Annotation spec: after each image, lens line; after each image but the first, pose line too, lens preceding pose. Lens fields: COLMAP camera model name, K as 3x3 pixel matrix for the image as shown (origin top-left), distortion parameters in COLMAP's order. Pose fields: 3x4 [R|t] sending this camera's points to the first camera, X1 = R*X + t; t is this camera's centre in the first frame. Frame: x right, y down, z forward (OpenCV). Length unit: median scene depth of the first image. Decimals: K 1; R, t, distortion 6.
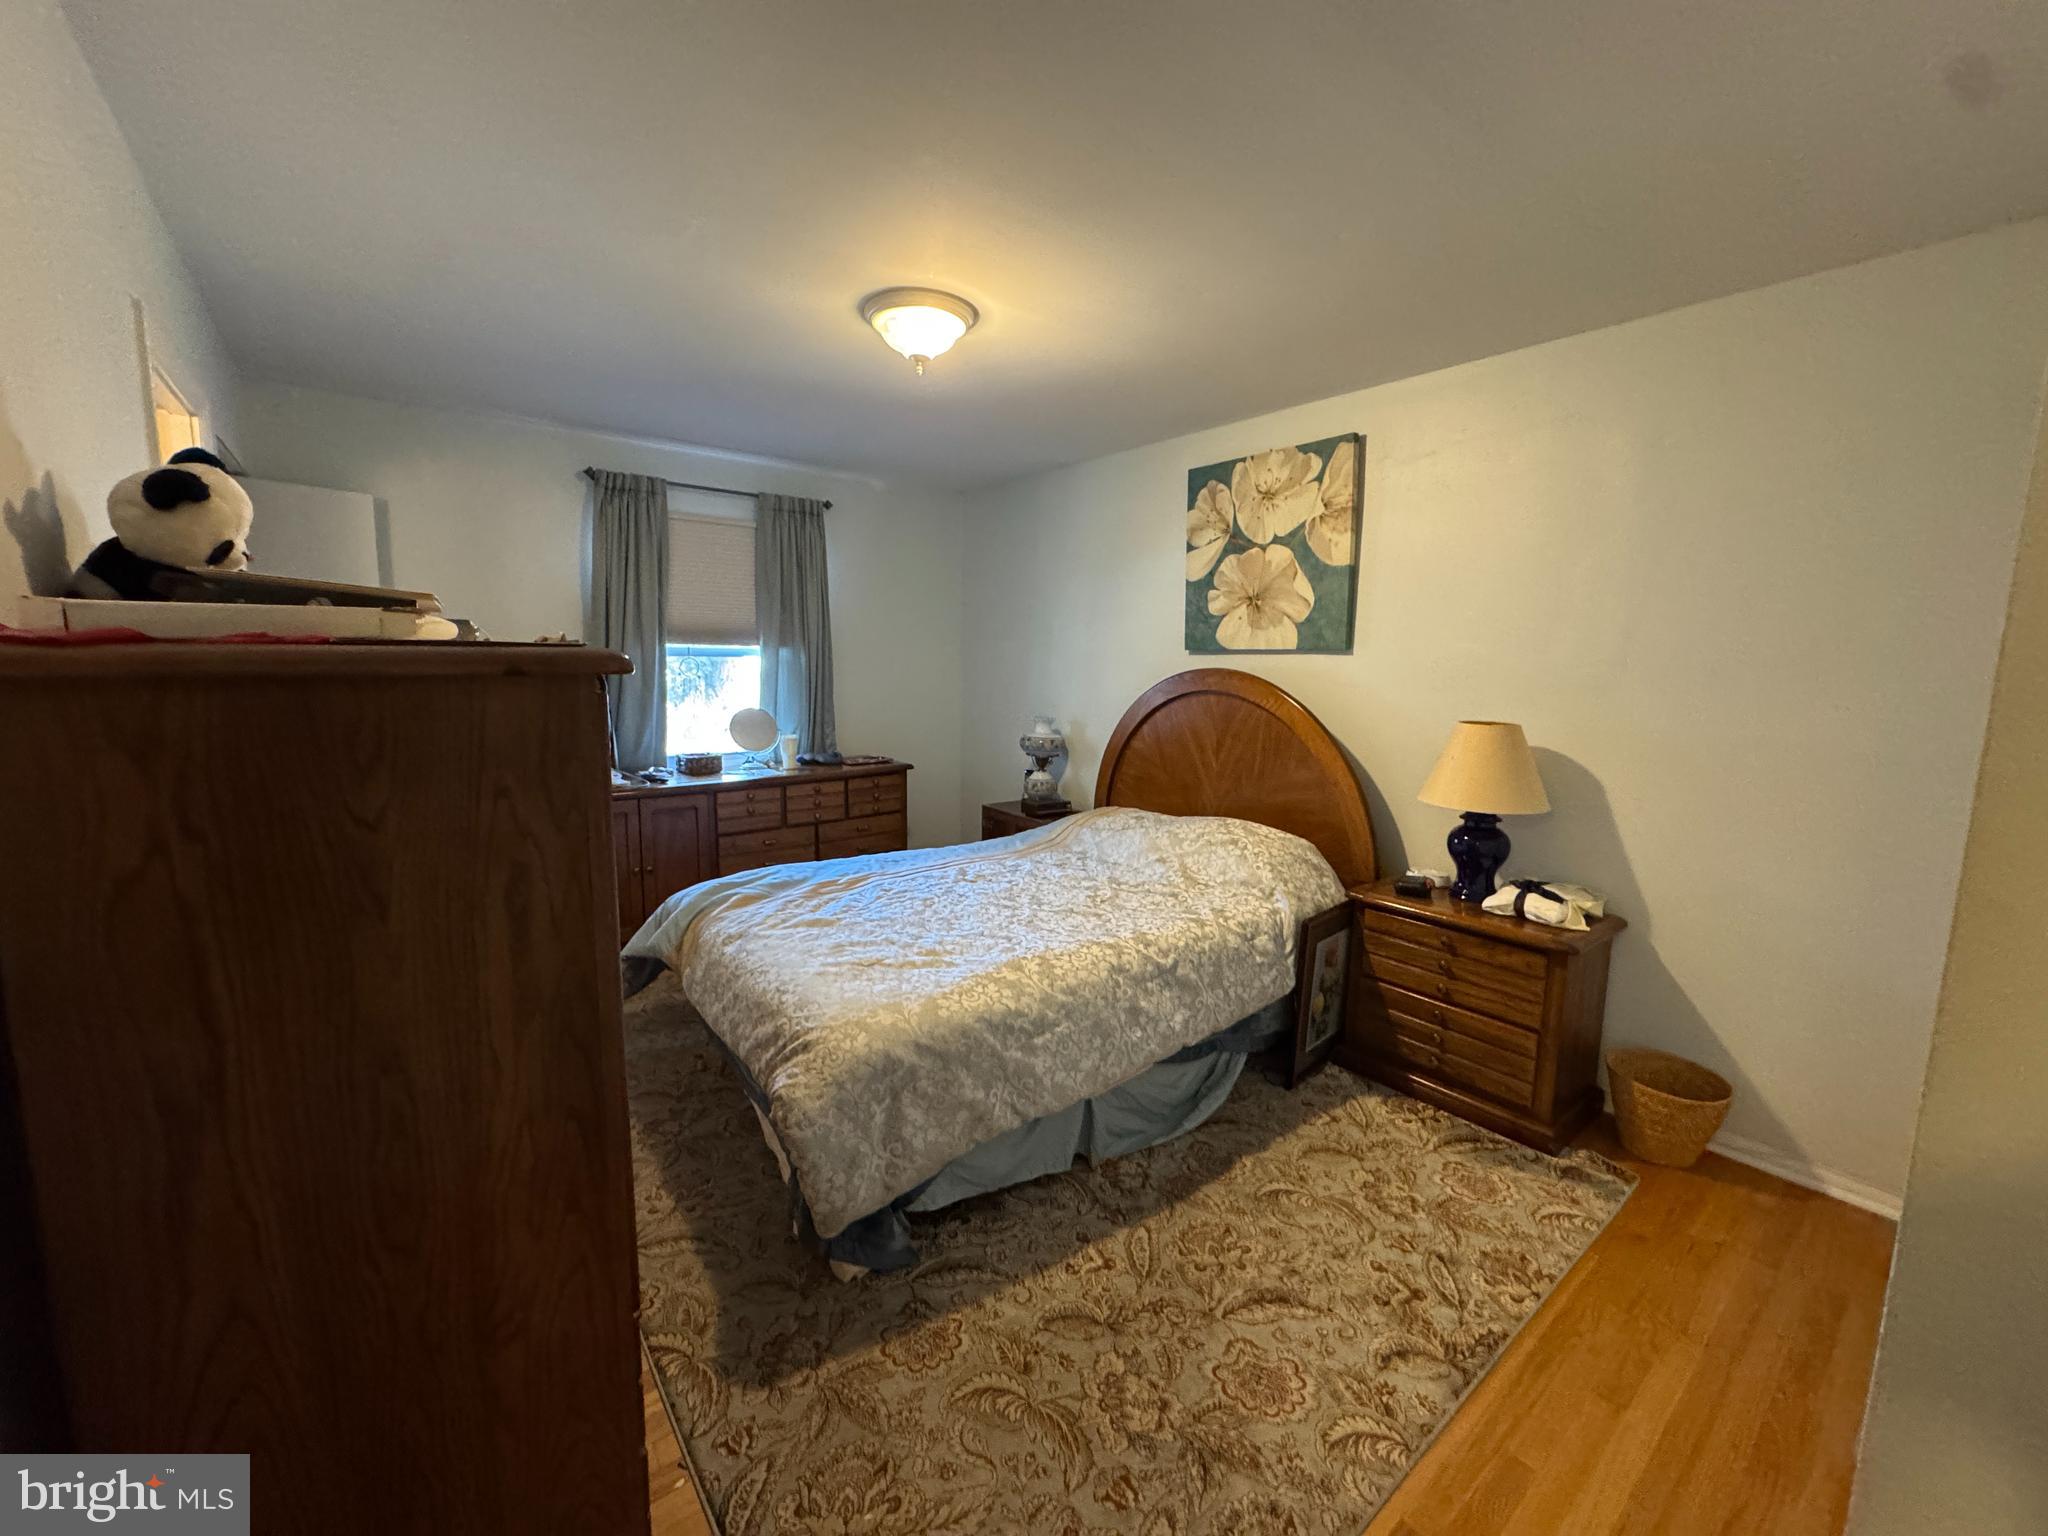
lens RADIAL K [[831.4, 0, 1030.0], [0, 831.4, 773.3], [0, 0, 1]] dist [0.017540, 0.000151]
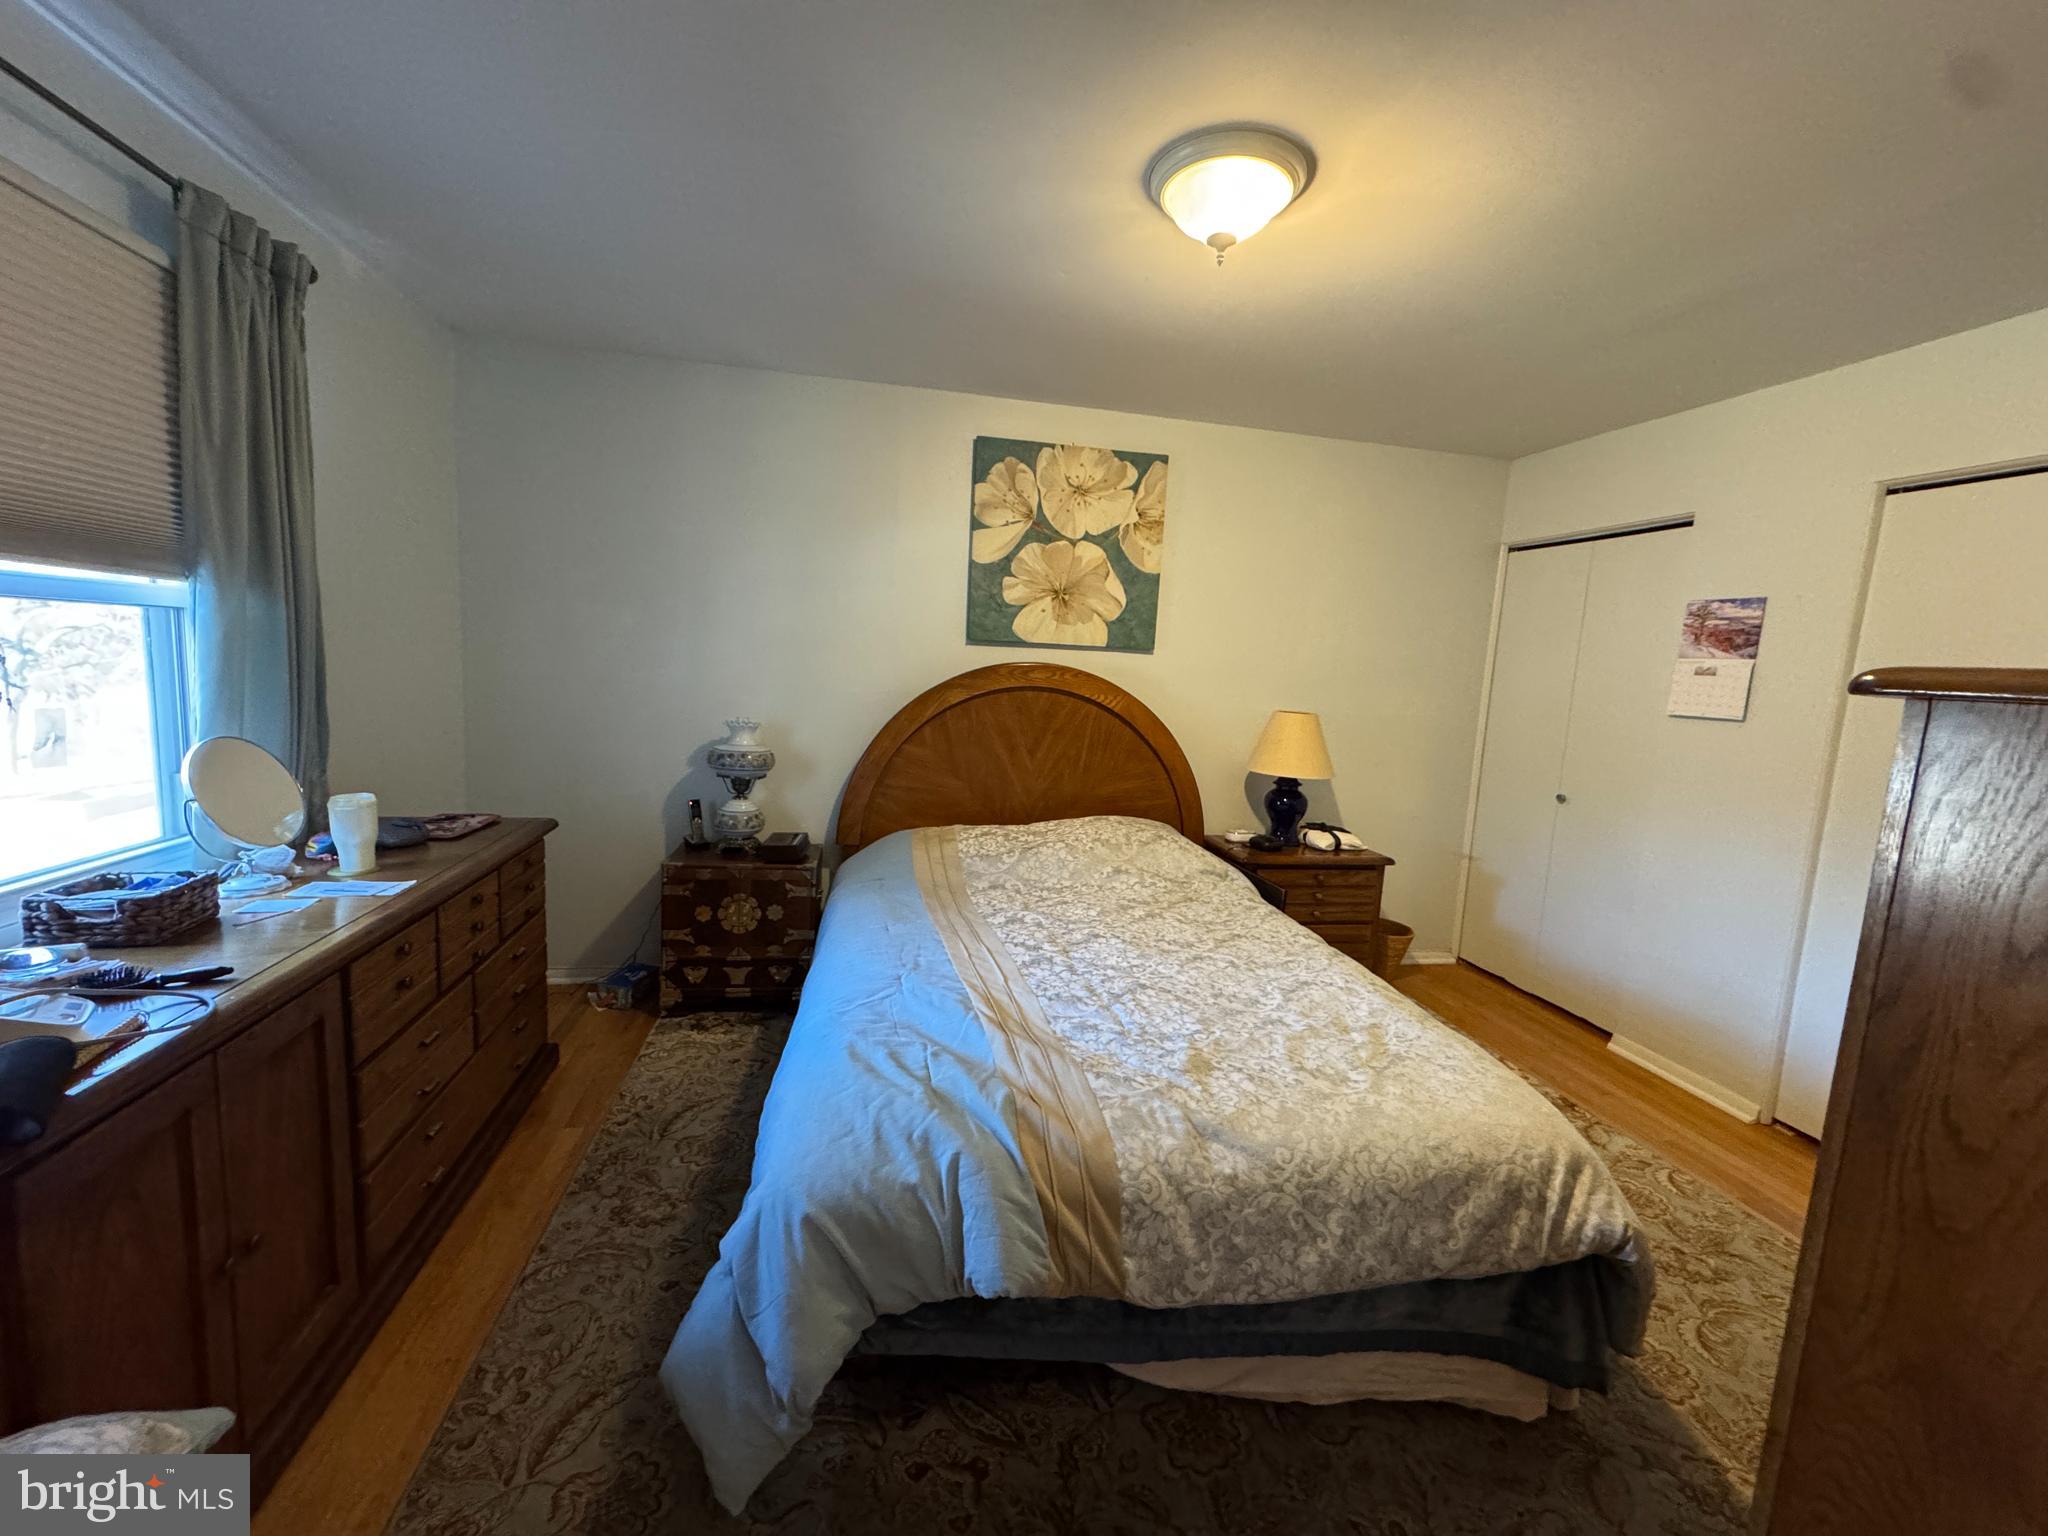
lens RADIAL K [[831.4, 0, 1026.8], [0, 831.4, 760.0], [0, 0, 1]] dist [0.017540, 0.000151]
pose [[0.450750, -0.089747, 0.888127, -0.645916], [0.078734, 0.995053, 0.060592, -0.076890], [-0.889171, 0.042614, 0.455586, 0.606852]]
